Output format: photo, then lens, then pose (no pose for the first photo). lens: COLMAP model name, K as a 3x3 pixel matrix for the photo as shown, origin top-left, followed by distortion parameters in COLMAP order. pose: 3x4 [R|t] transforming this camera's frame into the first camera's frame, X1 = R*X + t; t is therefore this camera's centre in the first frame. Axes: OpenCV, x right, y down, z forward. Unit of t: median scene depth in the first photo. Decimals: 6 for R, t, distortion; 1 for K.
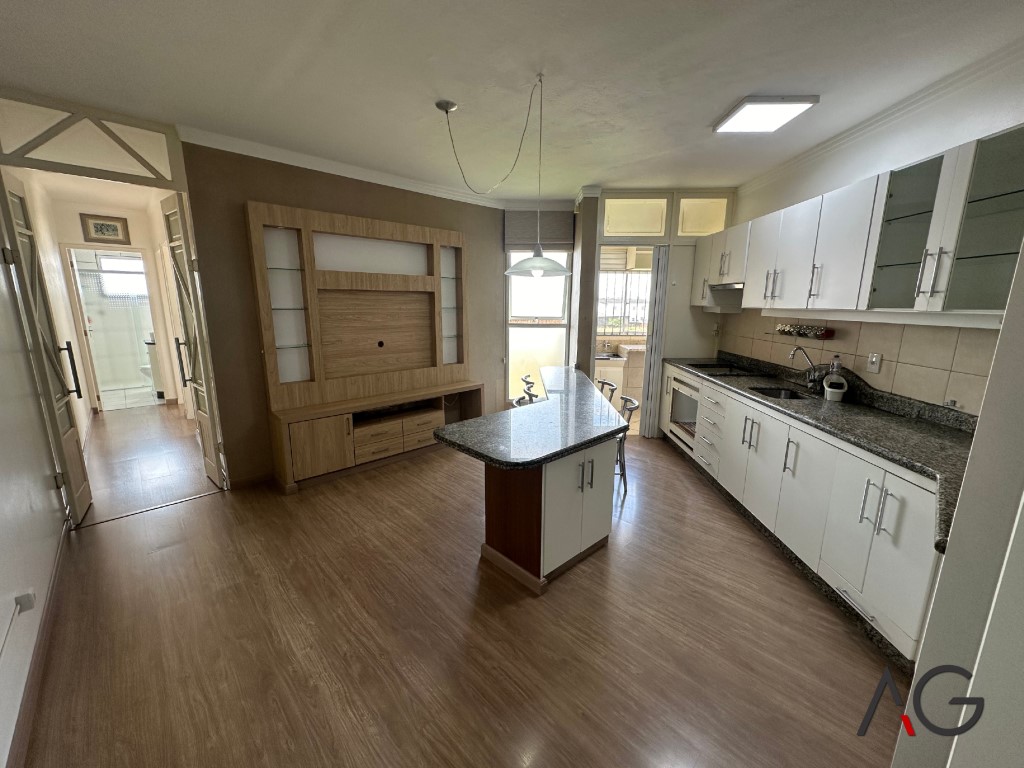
lens RADIAL K [[408.1, 0, 512.0], [0, 408.1, 384.0], [0, 0, 1]] dist [-0.001100, -0.000156]
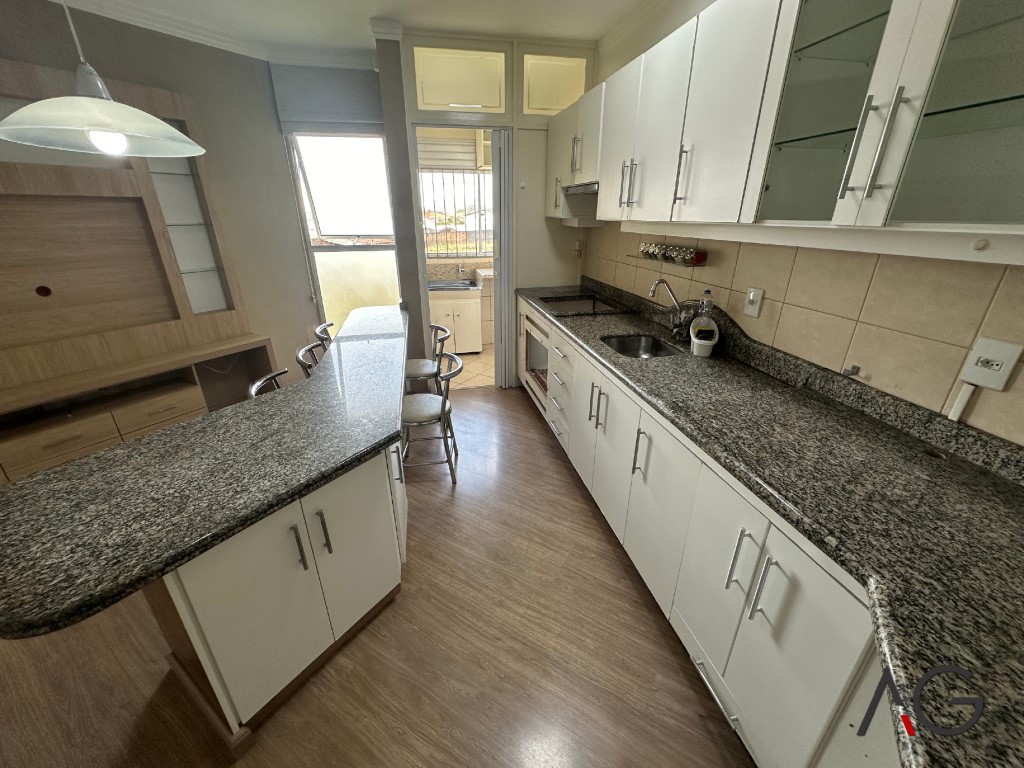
lens RADIAL K [[408.1, 0, 512.0], [0, 408.1, 384.0], [0, 0, 1]] dist [-0.001100, -0.000156]
pose [[0.971943, -0.097511, 0.214052, 0.240734], [0.053502, 0.977819, 0.202505, -0.058965], [-0.229050, -0.185371, 0.955601, 0.299278]]
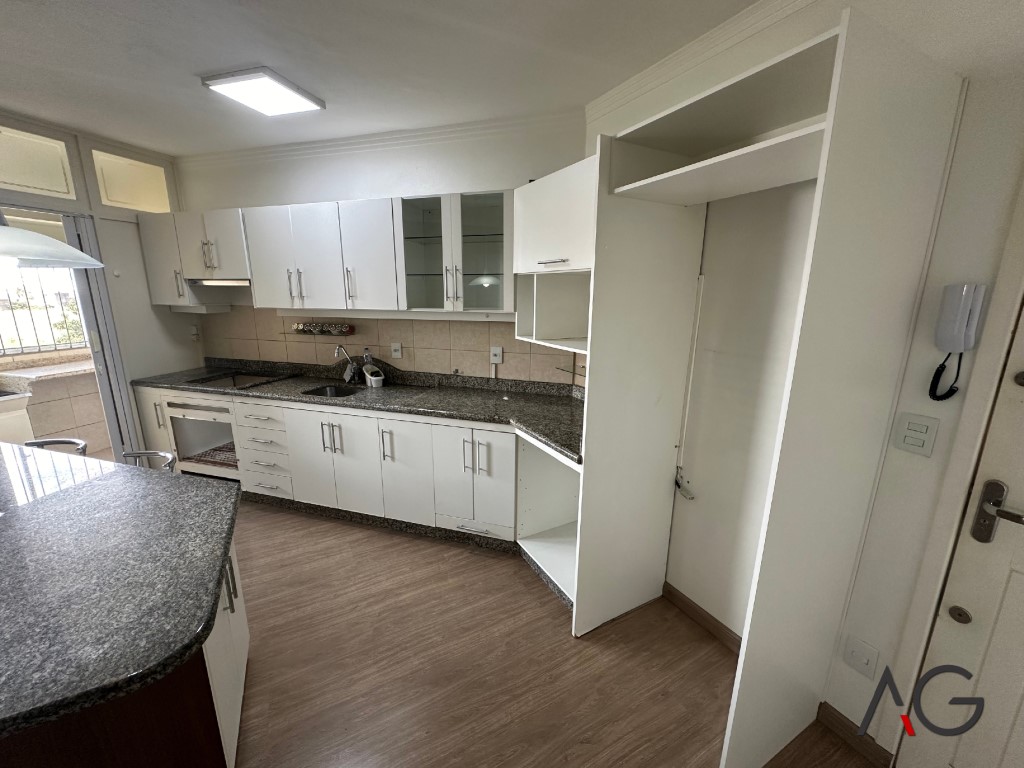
lens RADIAL K [[406.7, 0, 510.5], [0, 406.7, 385.0], [0, 0, 1]] dist [-0.001156, -0.000004]
pose [[0.261041, -0.218985, 0.940161, -0.161335], [0.187147, 0.966932, 0.173258, -0.075081], [-0.947013, 0.130721, 0.293391, 0.239316]]
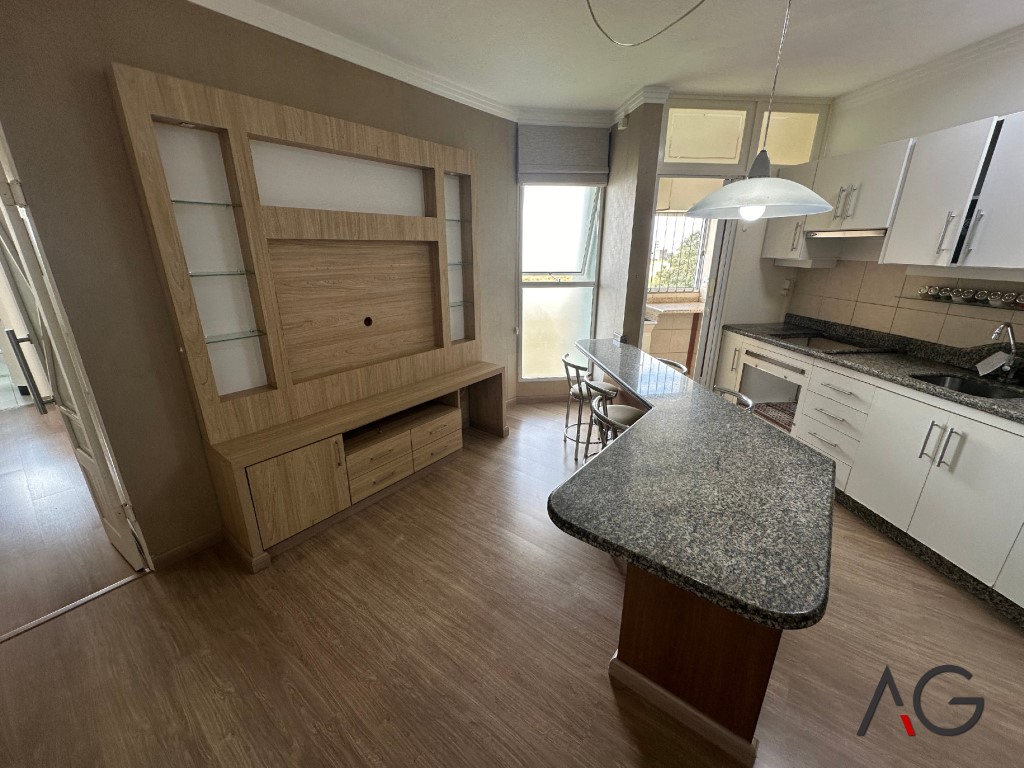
lens RADIAL K [[408.1, 0, 512.0], [0, 408.1, 384.0], [0, 0, 1]] dist [-0.001100, -0.000156]
pose [[0.989441, -0.051038, 0.135655, -0.216935], [0.033618, 0.991238, 0.127740, -0.087561], [-0.140986, -0.121830, 0.982487, 0.339885]]
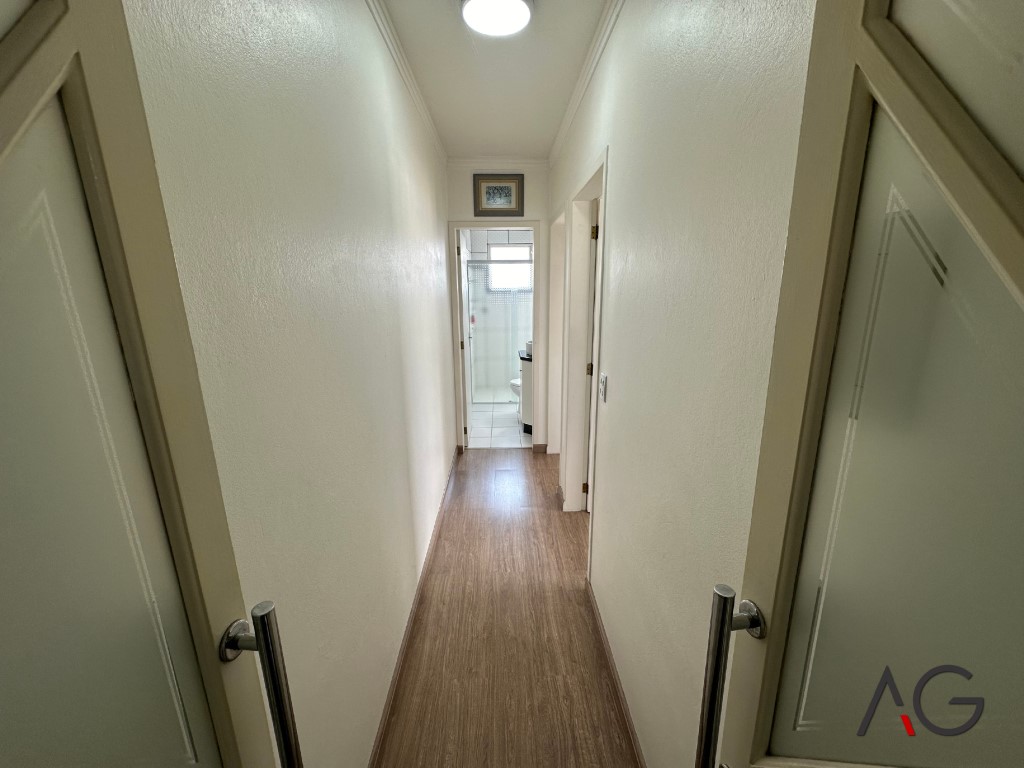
lens RADIAL K [[408.1, 0, 512.0], [0, 408.1, 384.0], [0, 0, 1]] dist [-0.001100, -0.000156]
pose [[0.744712, 0.140189, -0.652496, -0.796011], [-0.118351, 0.989934, 0.077611, -0.199458], [0.656808, 0.019426, 0.753808, 0.821634]]
